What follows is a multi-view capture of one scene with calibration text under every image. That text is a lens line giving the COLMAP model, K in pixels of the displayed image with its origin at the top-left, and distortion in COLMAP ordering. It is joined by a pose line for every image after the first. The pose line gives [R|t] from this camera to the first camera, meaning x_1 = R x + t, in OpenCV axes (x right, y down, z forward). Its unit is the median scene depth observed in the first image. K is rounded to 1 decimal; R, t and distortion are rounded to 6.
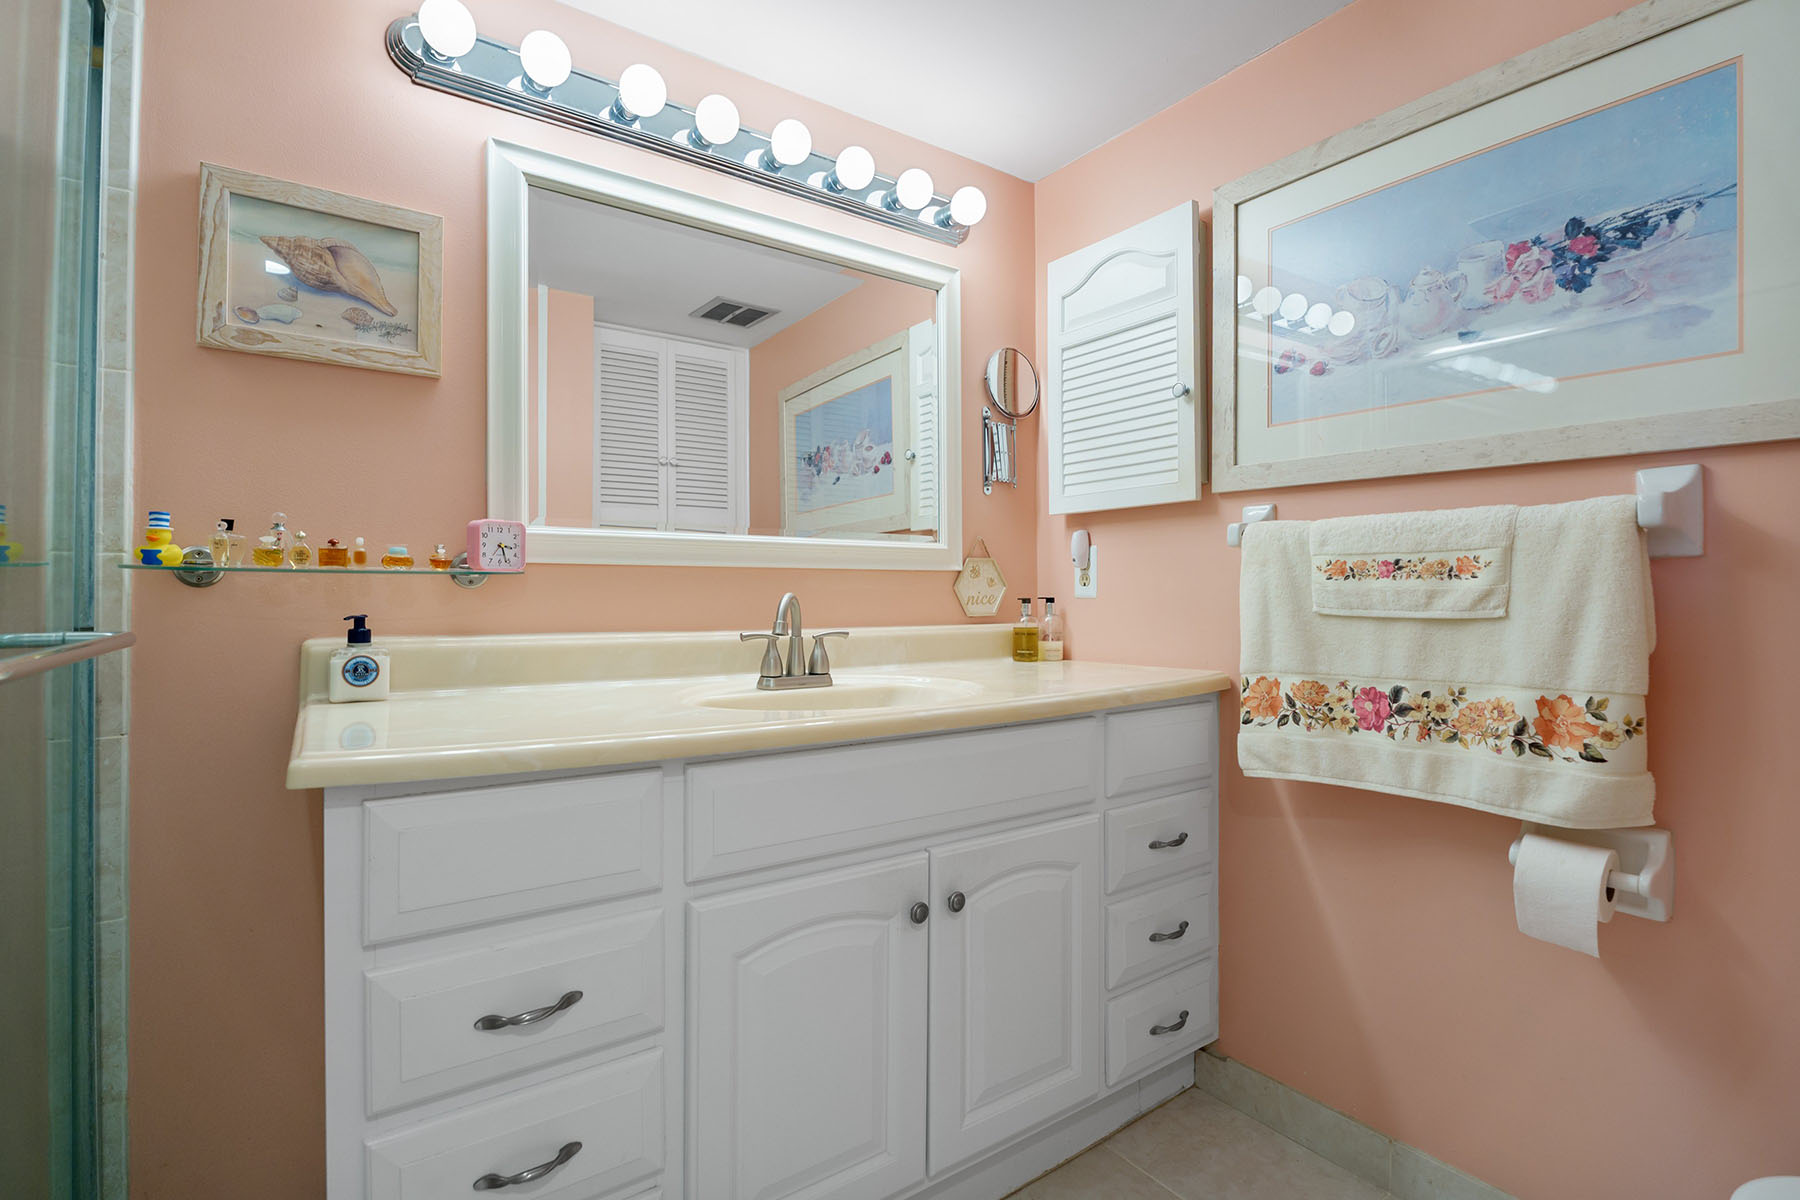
lens RADIAL K [[831.5, 0, 897.0], [0, 831.5, 590.3], [0, 0, 1]] dist [-0.020476, -0.000332]
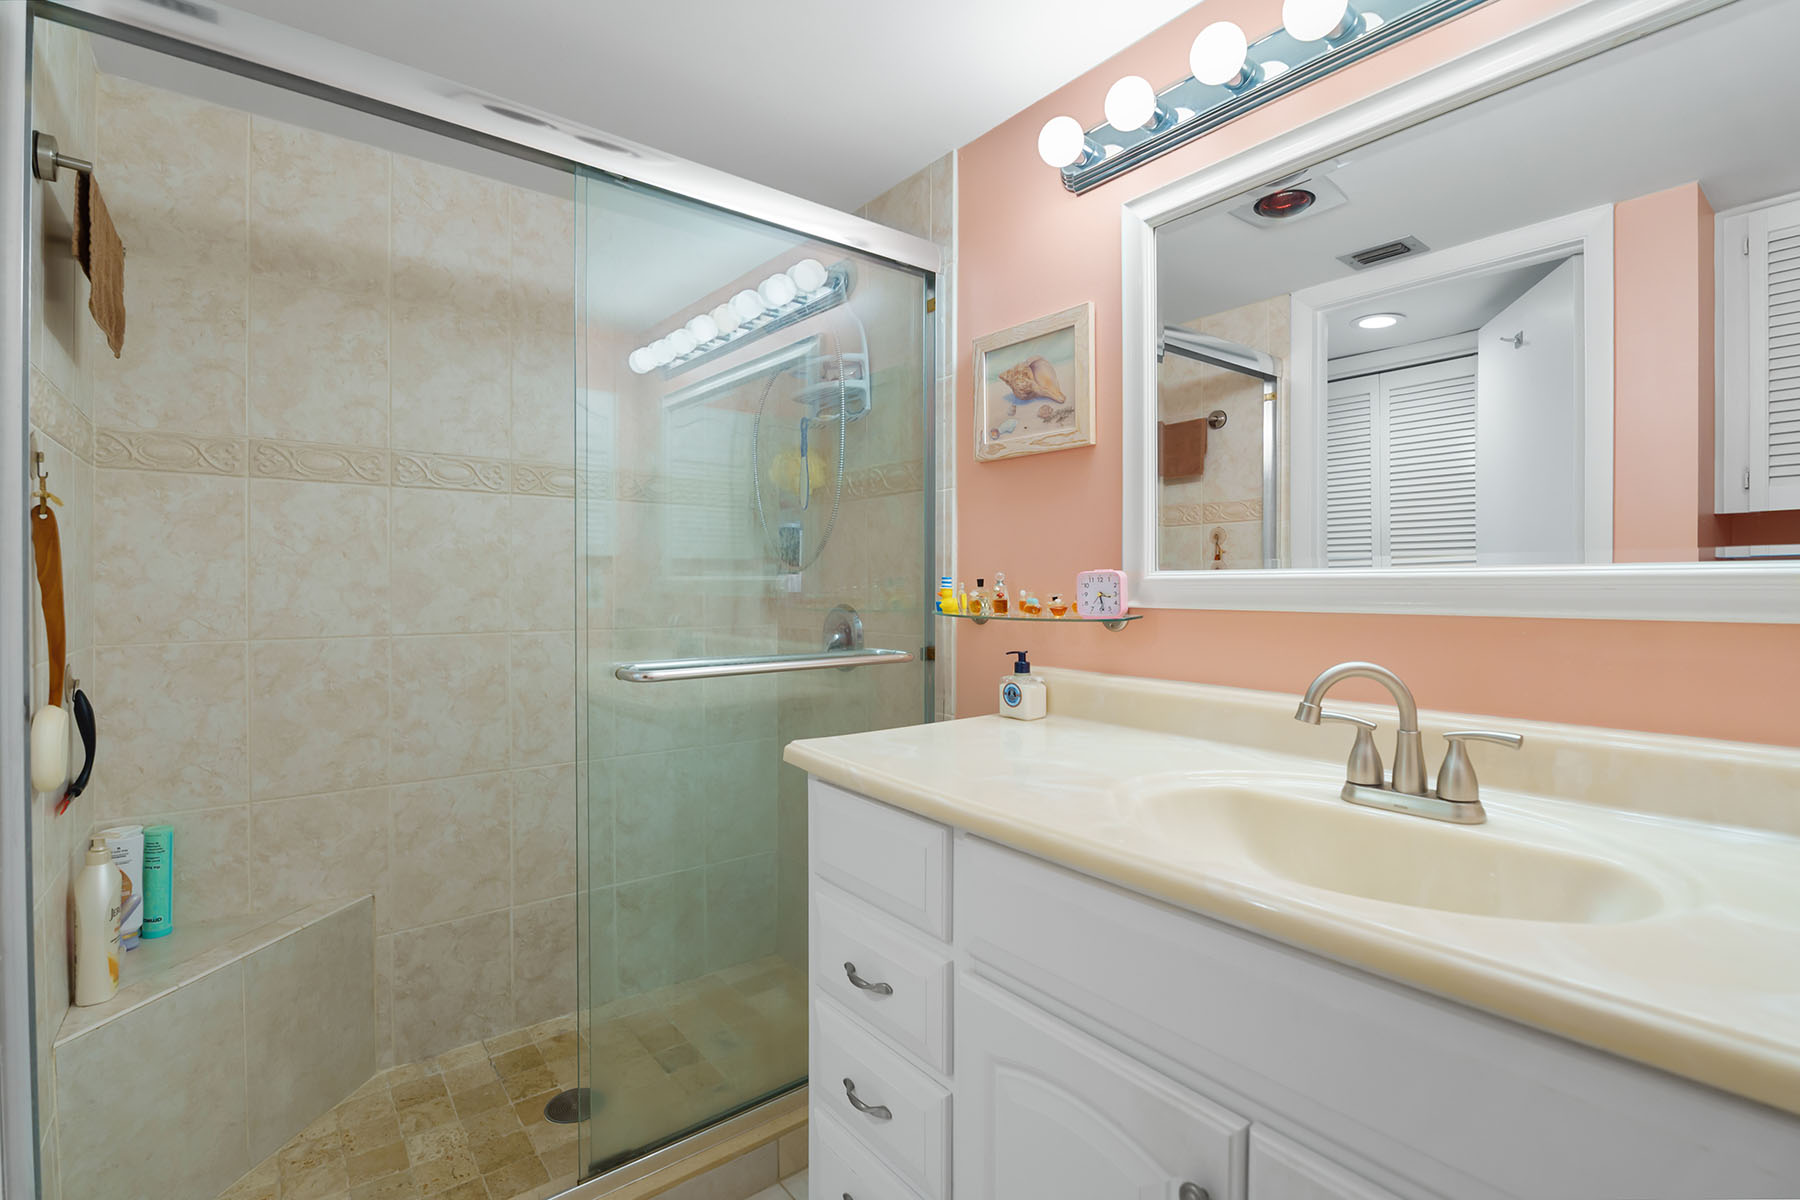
lens RADIAL K [[831.5, 0, 897.0], [0, 831.5, 590.3], [0, 0, 1]] dist [-0.020476, -0.000332]
pose [[0.046943, 0.004408, -0.998888, 0.593536], [0.002777, 0.999986, 0.004543, -0.067068], [0.998894, -0.002987, 0.046931, 0.709364]]
